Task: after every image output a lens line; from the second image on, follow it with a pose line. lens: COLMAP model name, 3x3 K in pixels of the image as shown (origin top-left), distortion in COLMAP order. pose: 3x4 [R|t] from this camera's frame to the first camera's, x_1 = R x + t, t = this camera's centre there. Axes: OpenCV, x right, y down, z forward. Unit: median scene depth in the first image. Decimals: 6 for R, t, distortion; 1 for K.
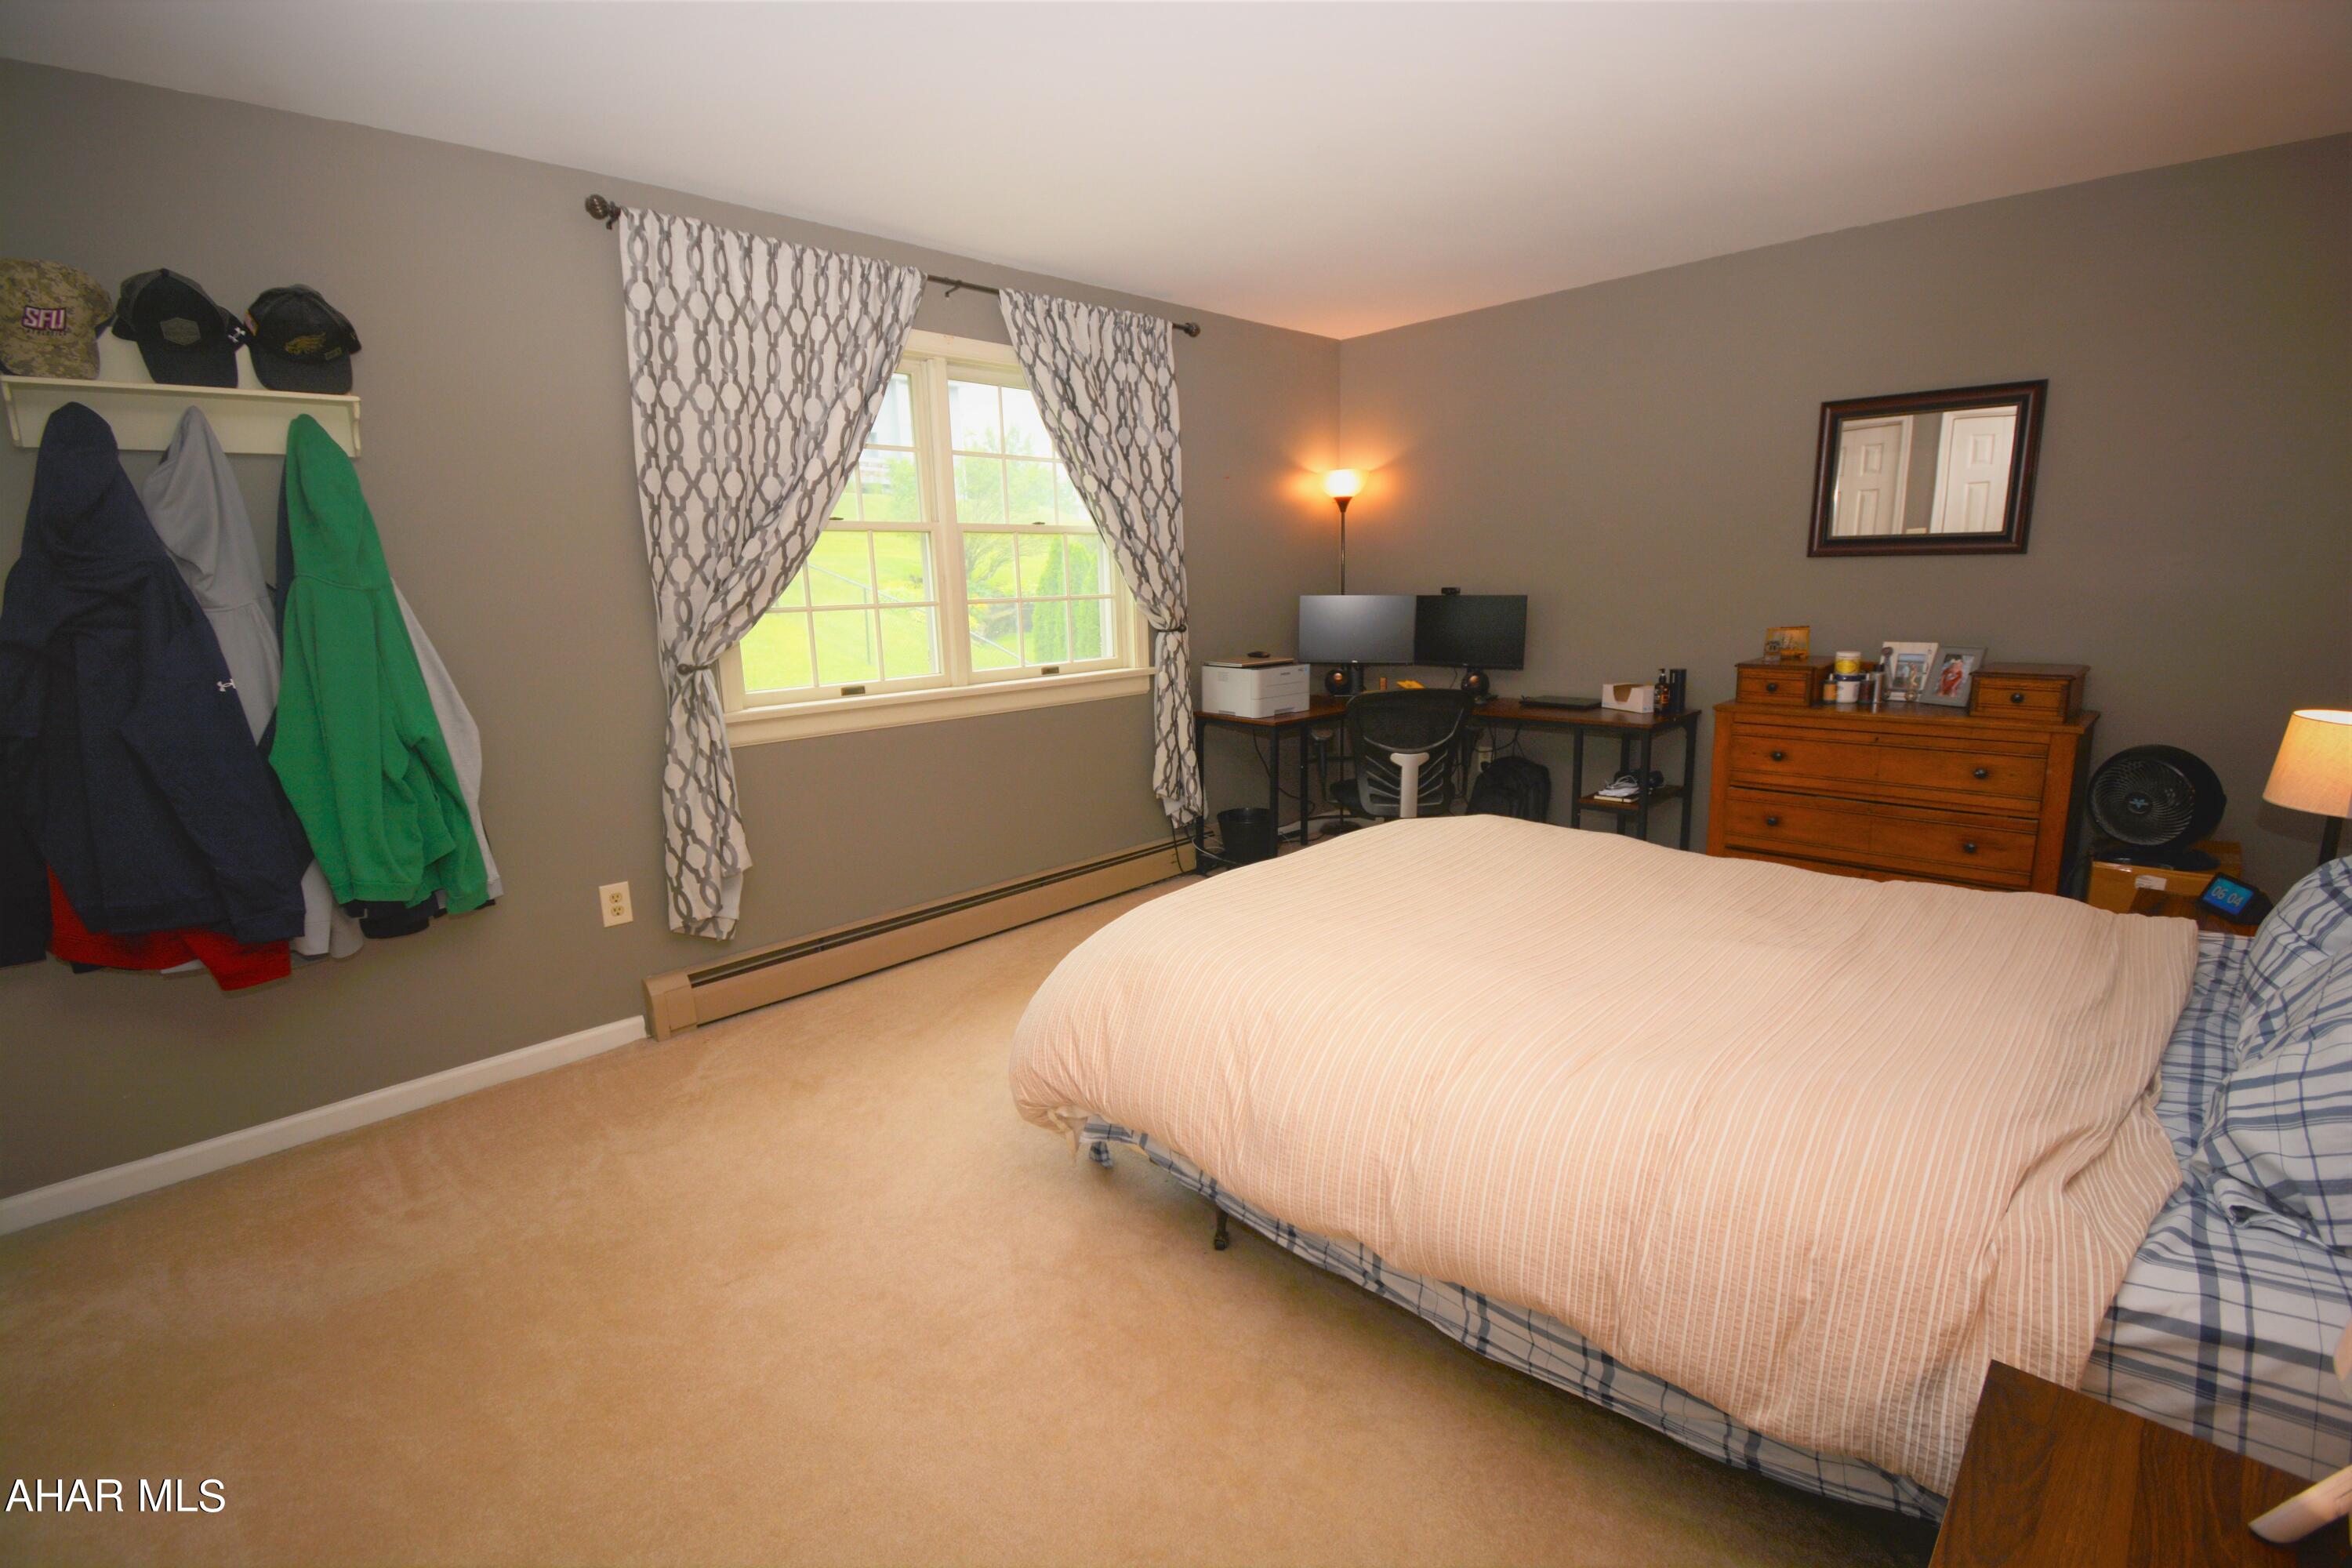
lens RADIAL K [[1052.5, 0, 1176.8], [0, 1052.5, 779.9], [0, 0, 1]] dist [-0.002892, -0.006150]
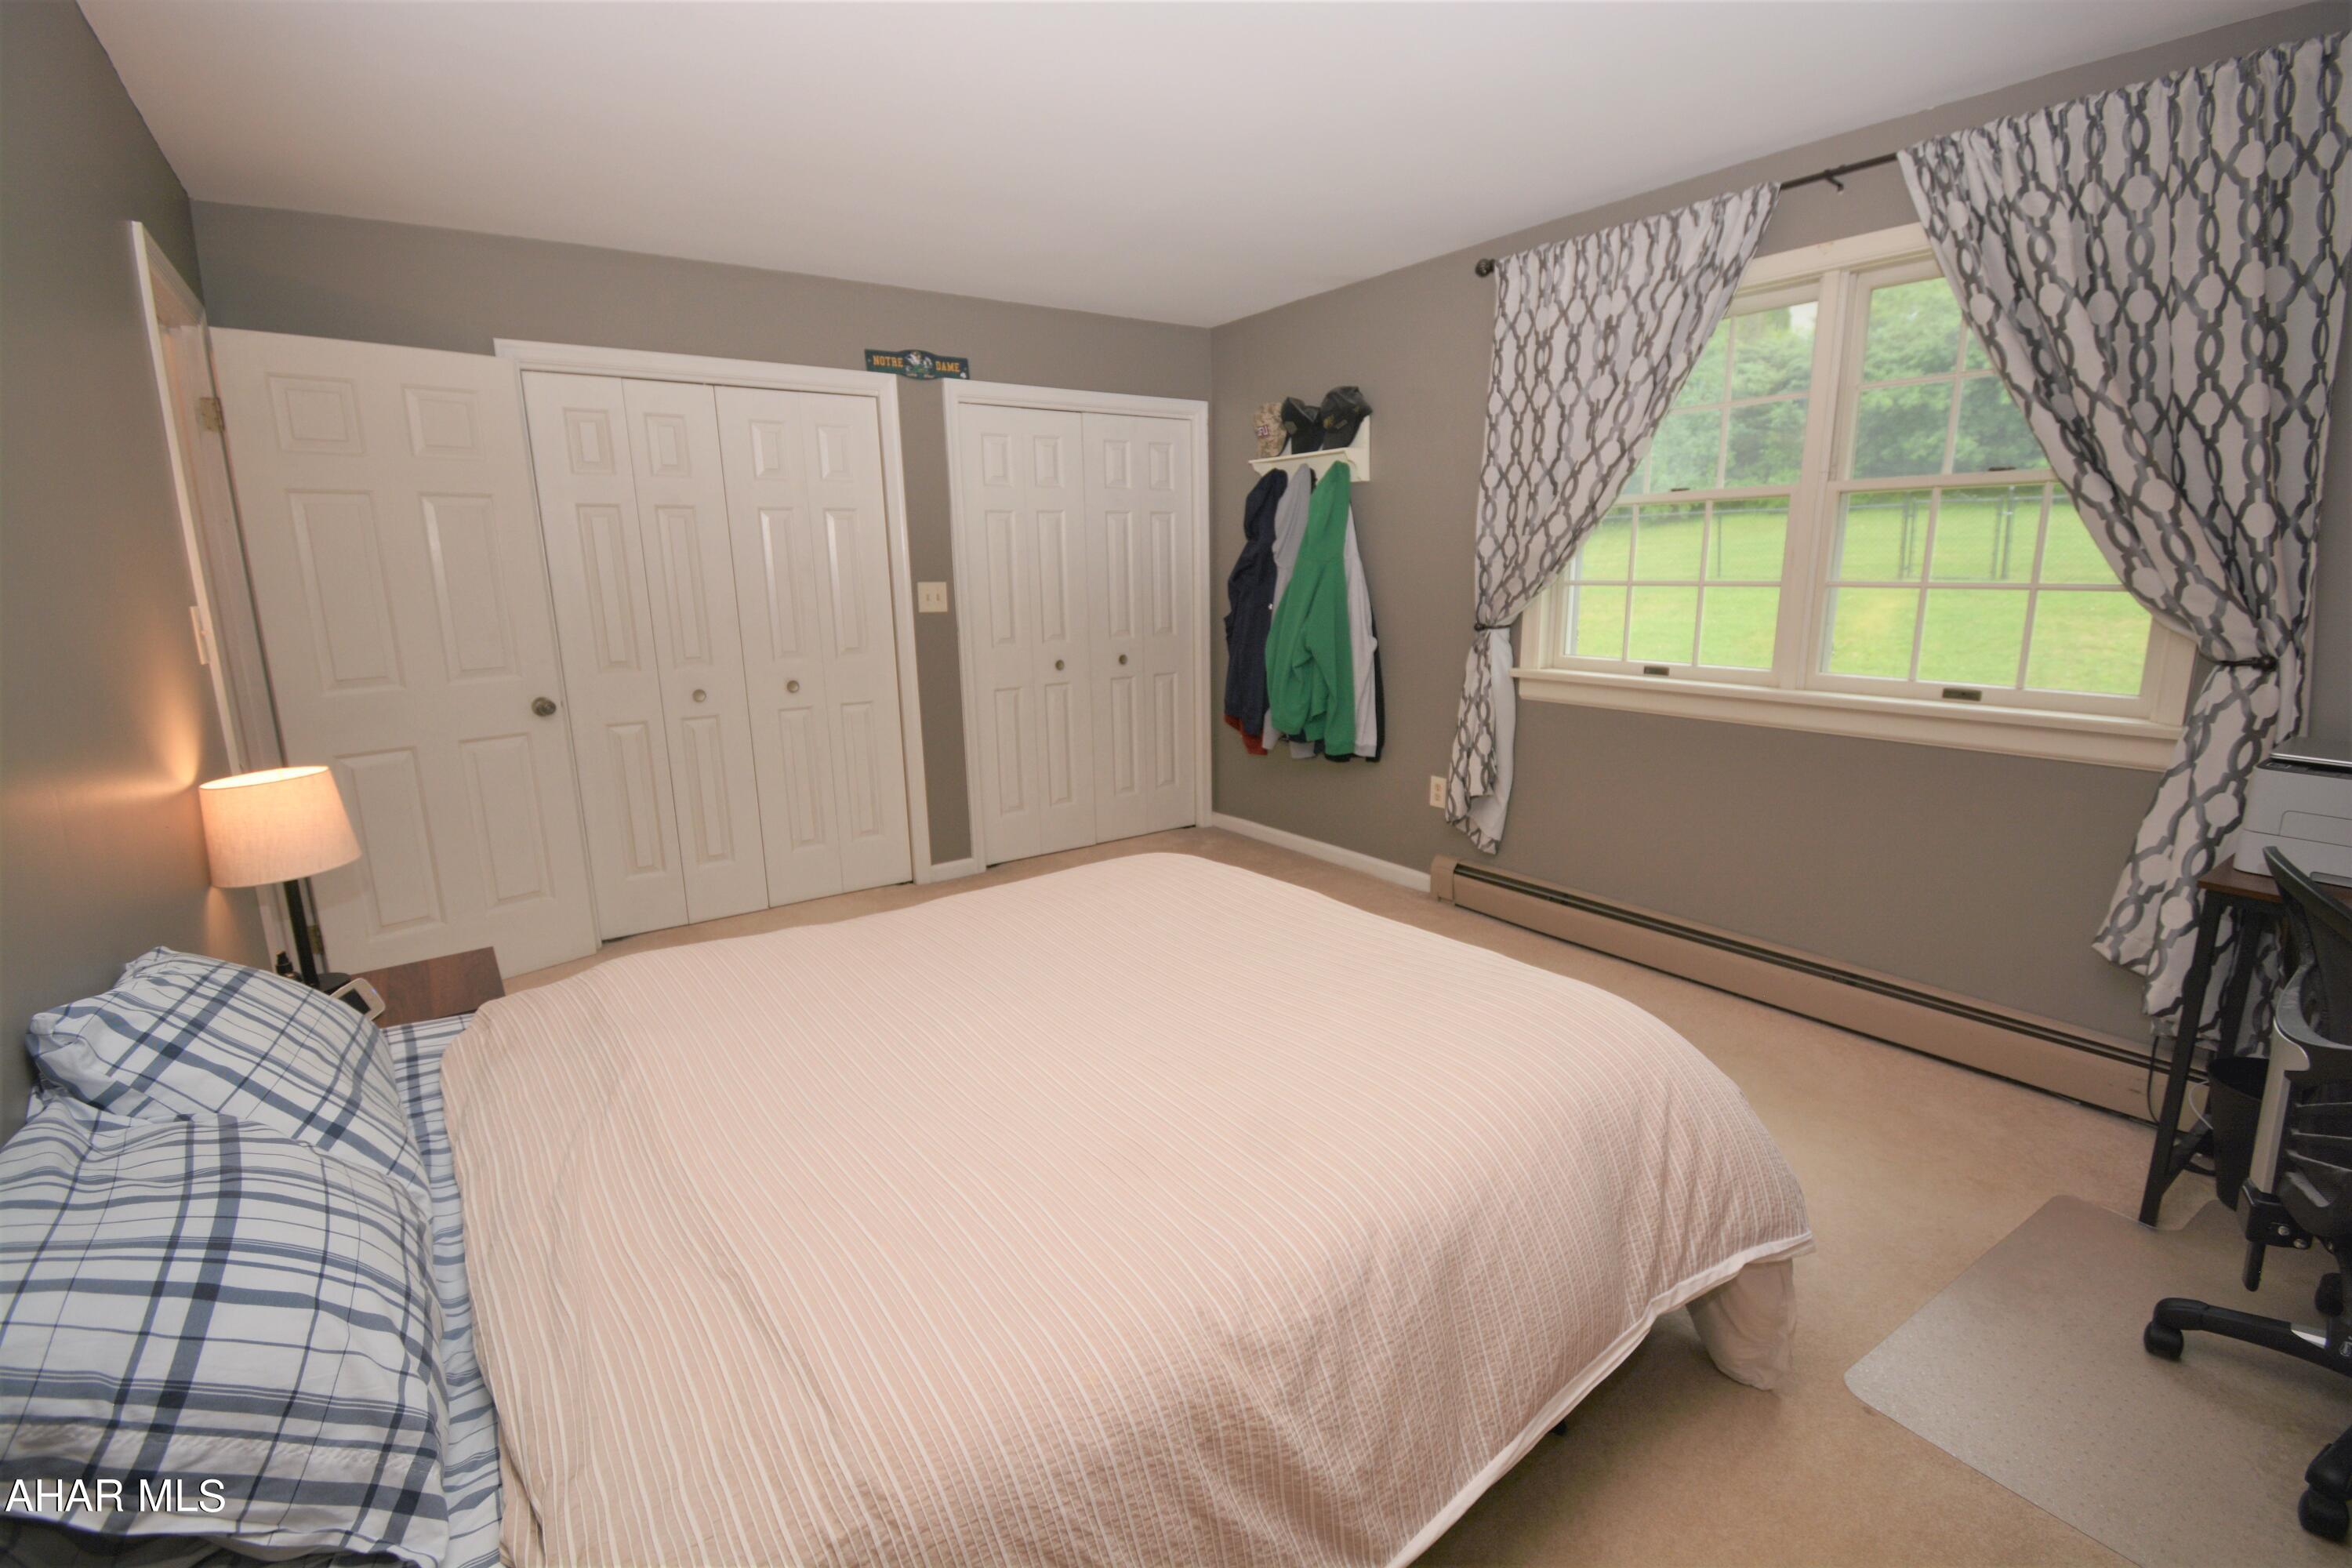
lens RADIAL K [[1052.5, 0, 1171.8], [0, 1052.5, 783.1], [0, 0, 1]] dist [-0.002892, -0.006150]
pose [[-0.175625, 0.227468, -0.957818, 0.736351], [-0.171425, 0.951009, 0.257283, -0.163393], [0.969417, 0.209379, -0.128027, 0.738491]]
